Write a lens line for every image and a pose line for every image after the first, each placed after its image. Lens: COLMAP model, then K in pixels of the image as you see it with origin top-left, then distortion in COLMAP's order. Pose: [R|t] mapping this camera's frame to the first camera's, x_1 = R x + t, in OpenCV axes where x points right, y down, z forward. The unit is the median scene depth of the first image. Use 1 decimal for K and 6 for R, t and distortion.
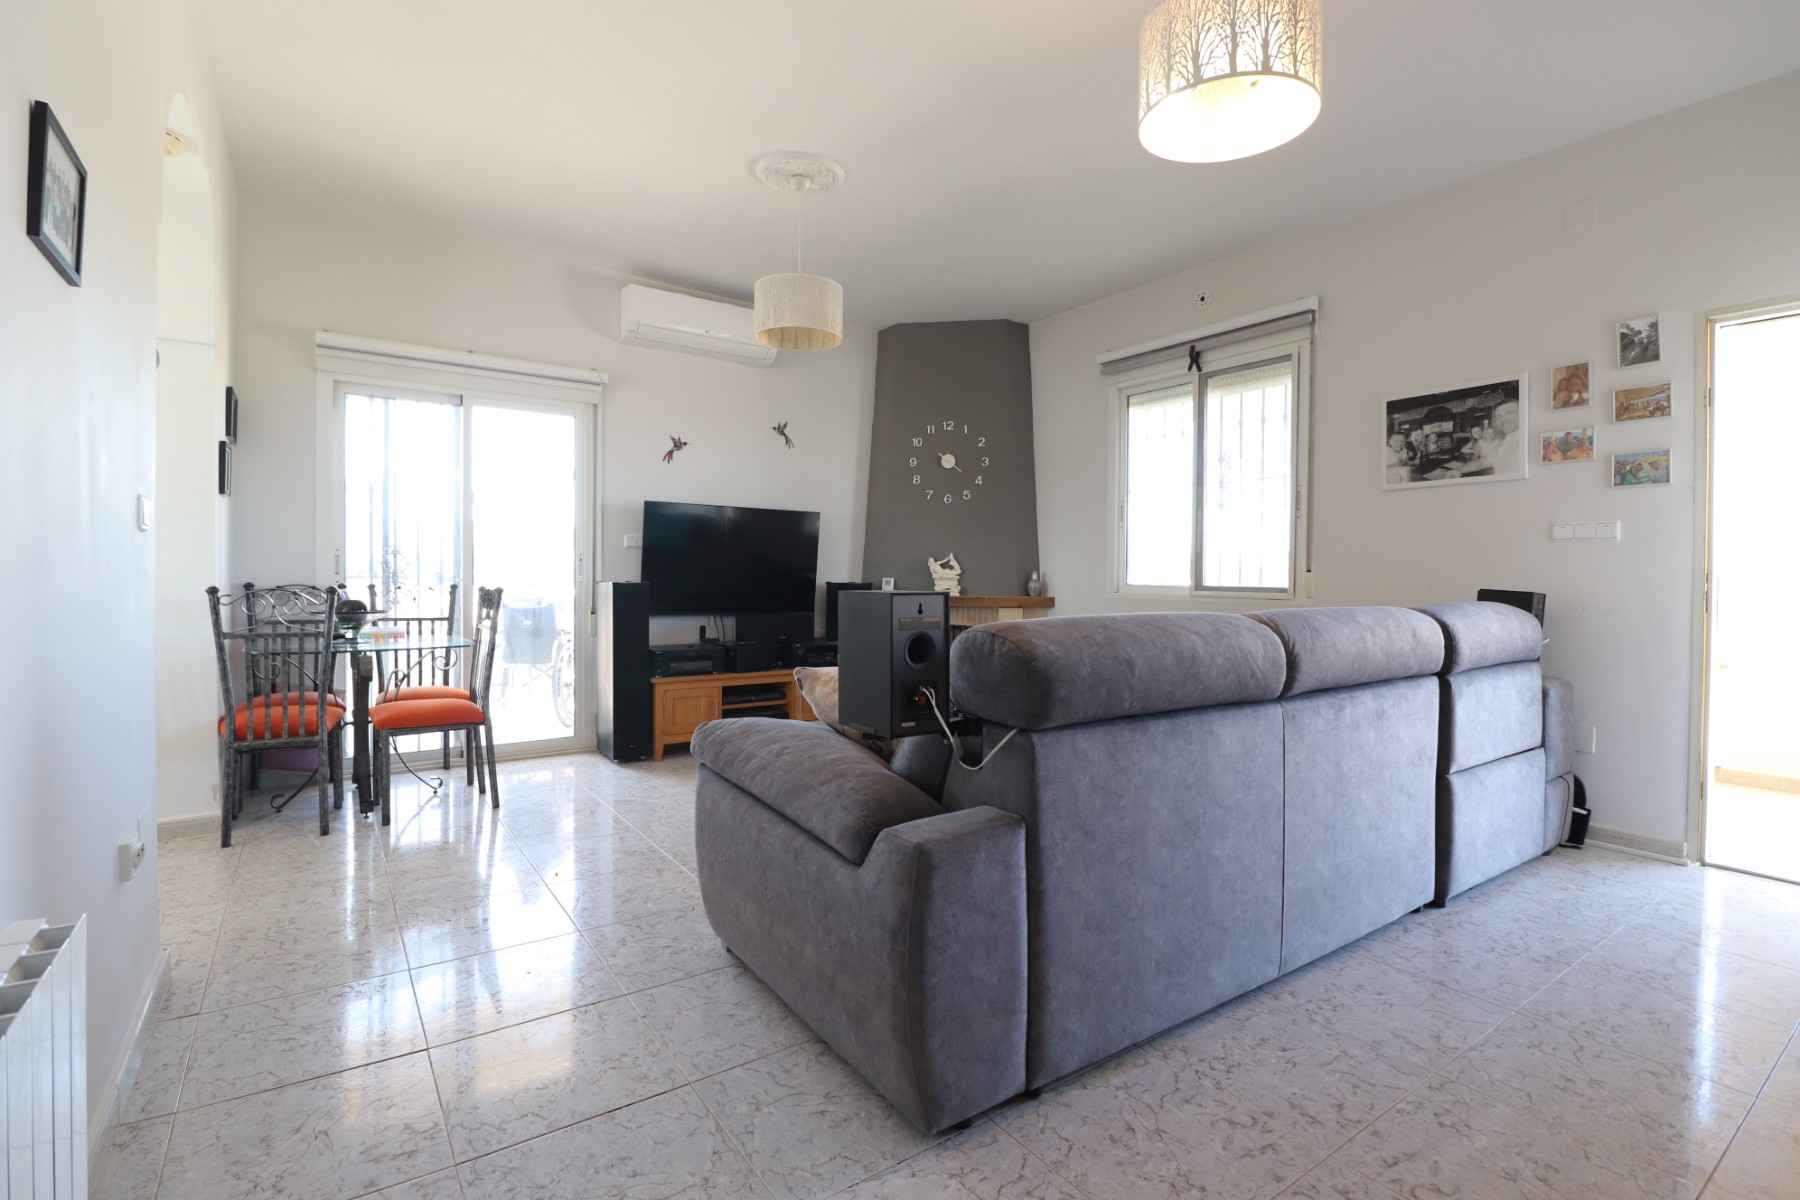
lens RADIAL K [[835.1, 0, 905.4], [0, 835.1, 587.4], [0, 0, 1]] dist [0.002208, -0.014456]
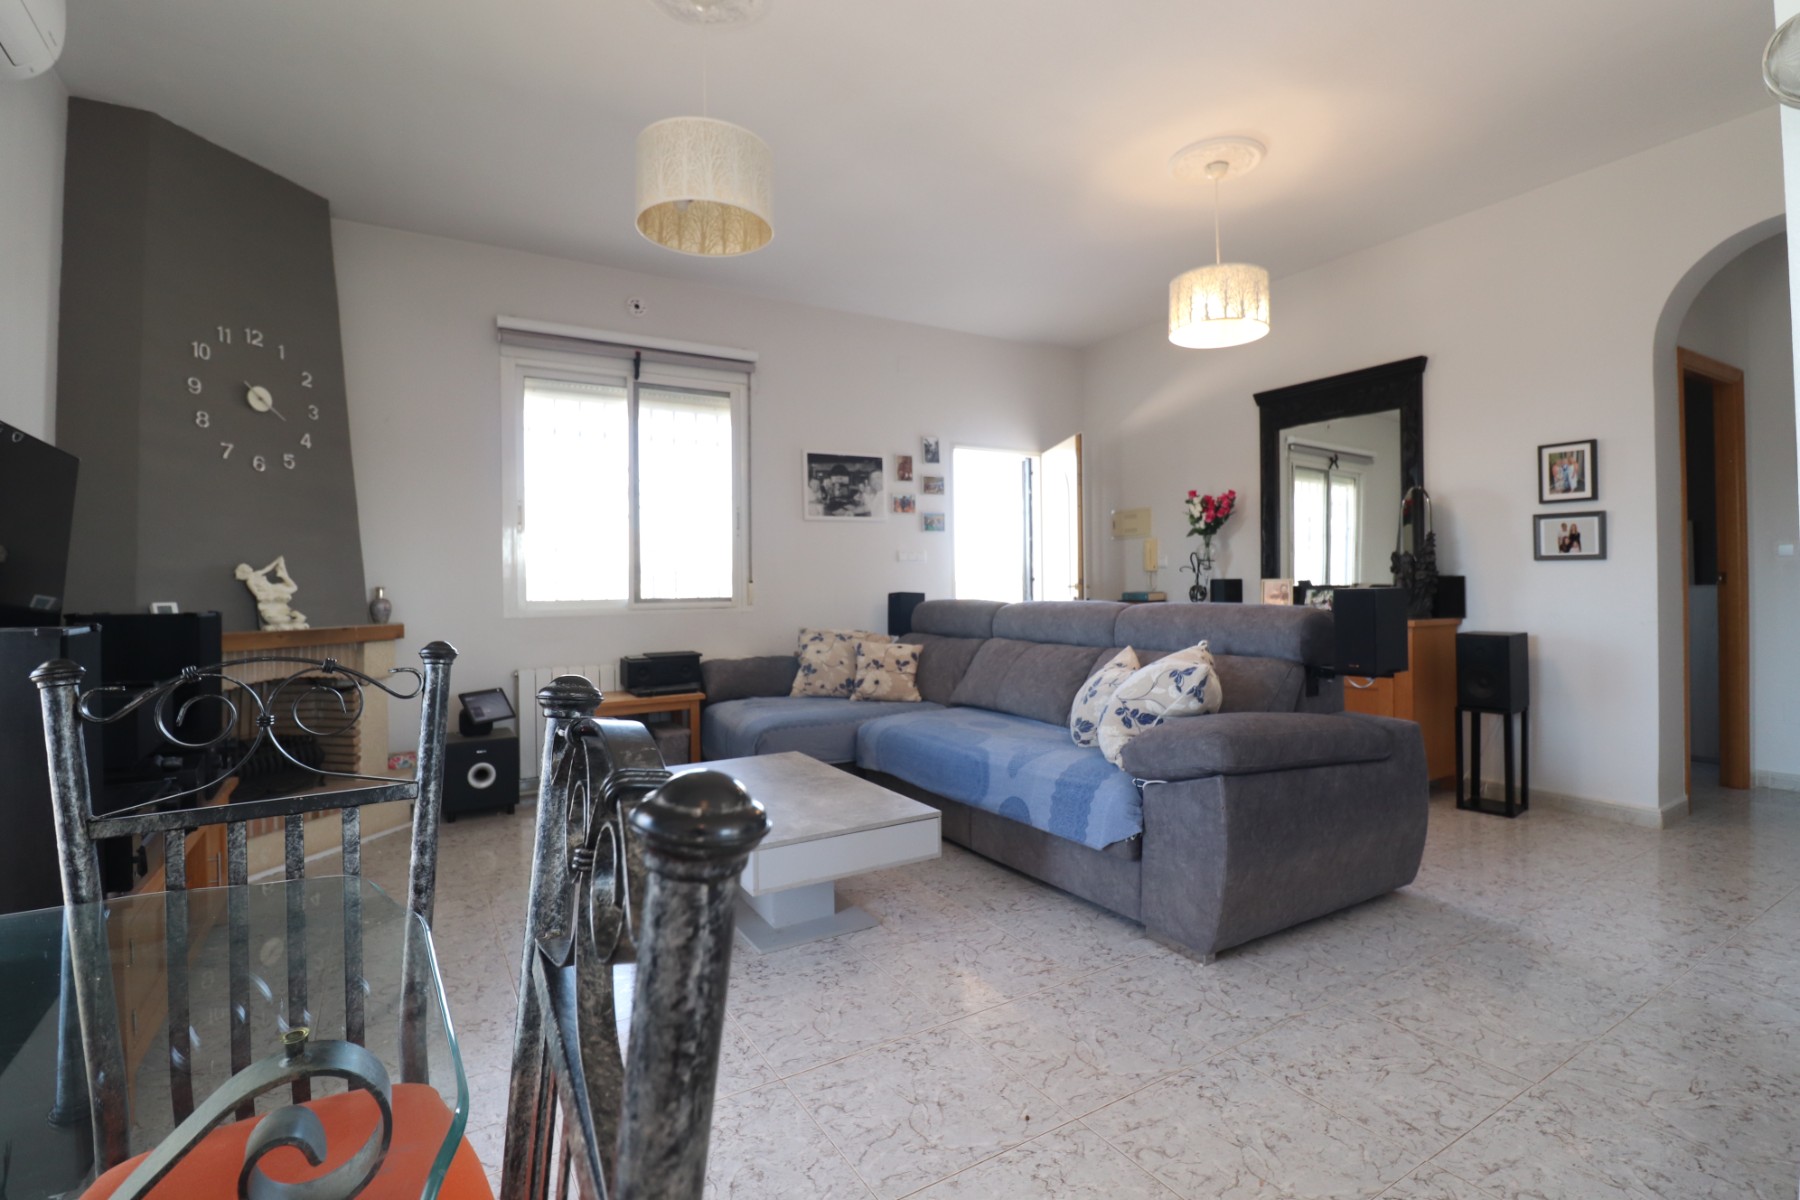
lens RADIAL K [[835.1, 0, 905.4], [0, 835.1, 587.4], [0, 0, 1]] dist [0.002208, -0.014456]
pose [[0.073544, -0.007161, 0.997266, -0.739546], [0.032523, 0.999460, 0.004778, -0.011738], [-0.996761, 0.032083, 0.073737, 0.766757]]
